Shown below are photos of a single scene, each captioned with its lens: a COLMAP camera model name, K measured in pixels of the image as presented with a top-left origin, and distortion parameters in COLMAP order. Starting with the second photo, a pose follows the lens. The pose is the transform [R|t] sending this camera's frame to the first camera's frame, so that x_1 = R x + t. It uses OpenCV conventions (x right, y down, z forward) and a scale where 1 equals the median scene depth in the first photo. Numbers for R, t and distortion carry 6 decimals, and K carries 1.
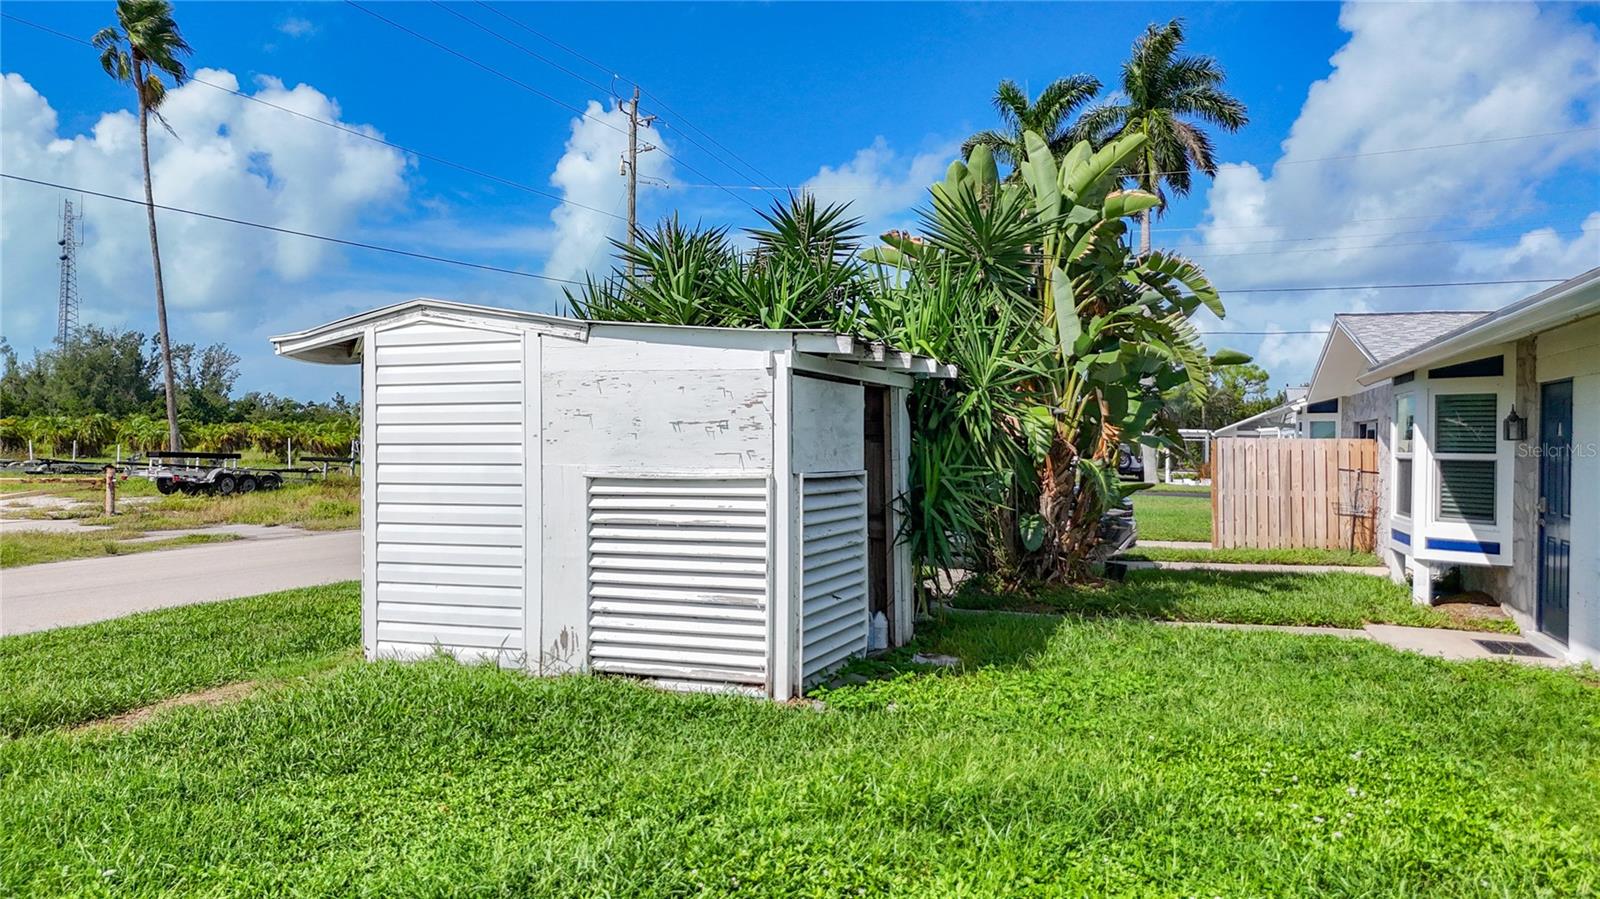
lens RADIAL K [[1210.5, 0, 811.3], [0, 1210.5, 421.1], [0, 0, 1]] dist [0.055361, -0.058829]
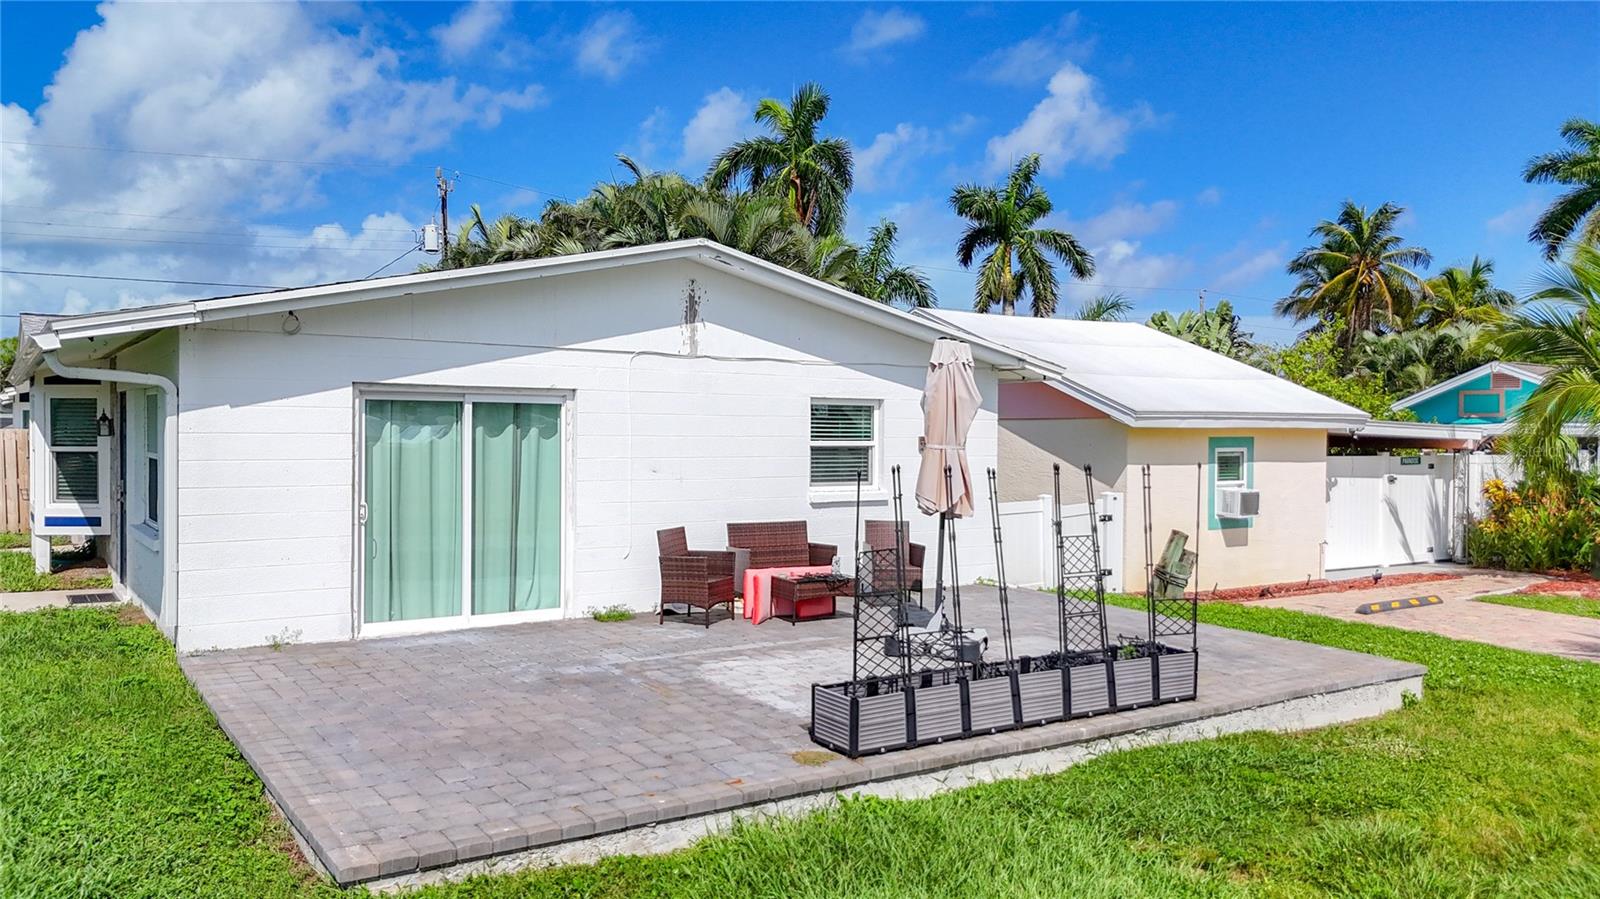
lens RADIAL K [[1210.5, 0, 800.0], [0, 1210.5, 448.0], [0, 0, 1]] dist [0.055361, -0.058829]
pose [[0.611887, -0.021785, 0.790645, 0.020079], [-0.010993, 0.999290, 0.036041, -0.024229], [-0.790869, -0.030744, 0.611213, -0.334272]]
